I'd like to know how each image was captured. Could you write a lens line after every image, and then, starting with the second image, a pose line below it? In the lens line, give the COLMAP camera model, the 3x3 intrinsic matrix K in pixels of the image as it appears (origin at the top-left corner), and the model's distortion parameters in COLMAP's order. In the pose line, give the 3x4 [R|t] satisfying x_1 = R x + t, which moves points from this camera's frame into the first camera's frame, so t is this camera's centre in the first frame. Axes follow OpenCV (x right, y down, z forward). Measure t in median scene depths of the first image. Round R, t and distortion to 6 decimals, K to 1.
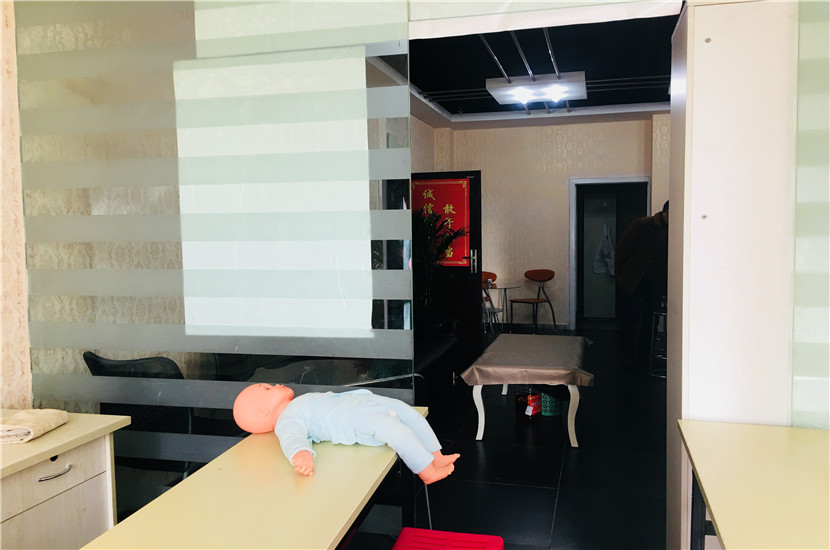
lens RADIAL K [[690.1, 0, 415.7], [0, 690.1, 275.2], [0, 0, 1]] dist [0.006479, 0.001586]
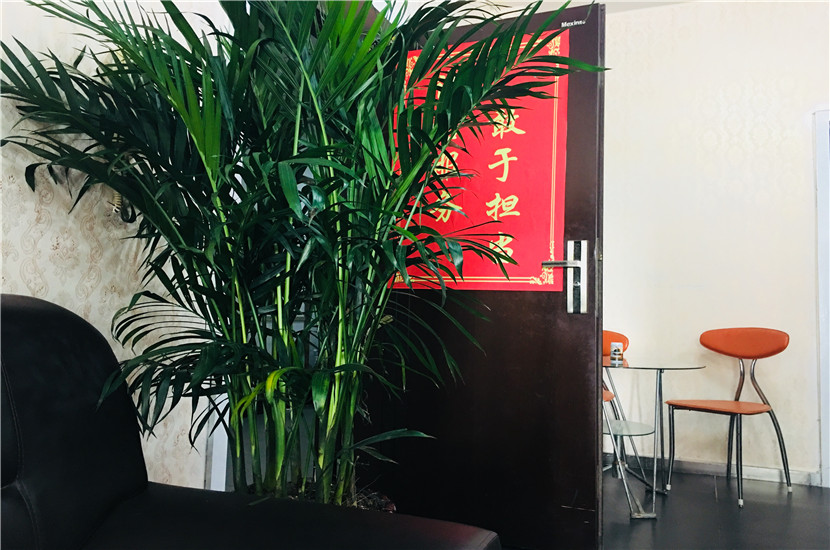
lens RADIAL K [[690.1, 0, 414.9], [0, 690.1, 273.8], [0, 0, 1]] dist [0.006479, 0.001586]
pose [[0.991540, 0.038448, -0.123980, 0.044428], [-0.053720, 0.991038, -0.122299, 0.020658], [0.118167, 0.127925, 0.984719, 0.610155]]
